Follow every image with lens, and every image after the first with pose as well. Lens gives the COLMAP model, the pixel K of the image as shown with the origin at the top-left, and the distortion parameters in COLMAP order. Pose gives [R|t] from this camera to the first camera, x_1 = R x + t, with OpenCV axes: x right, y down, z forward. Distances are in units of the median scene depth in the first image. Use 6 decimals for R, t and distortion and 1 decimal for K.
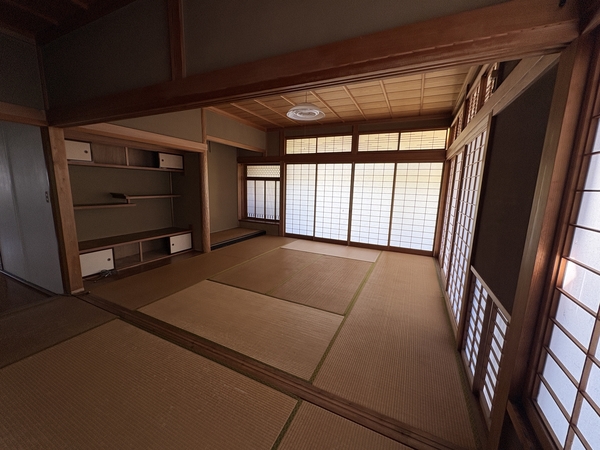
lens RADIAL K [[239.6, 0, 298.8], [0, 239.6, 226.2], [0, 0, 1]] dist [0.003194, -0.000821]
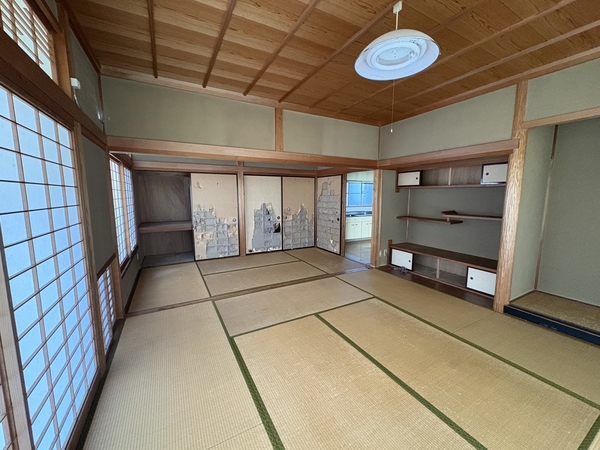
lens RADIAL K [[239.6, 0, 299.8], [0, 239.6, 225.0], [0, 0, 1]] dist [0.003194, -0.000821]
pose [[-0.587328, 0.074068, -0.805952, 0.601755], [-0.155198, 0.967017, 0.201968, -0.228960], [0.794329, 0.243704, -0.556462, 1.289519]]
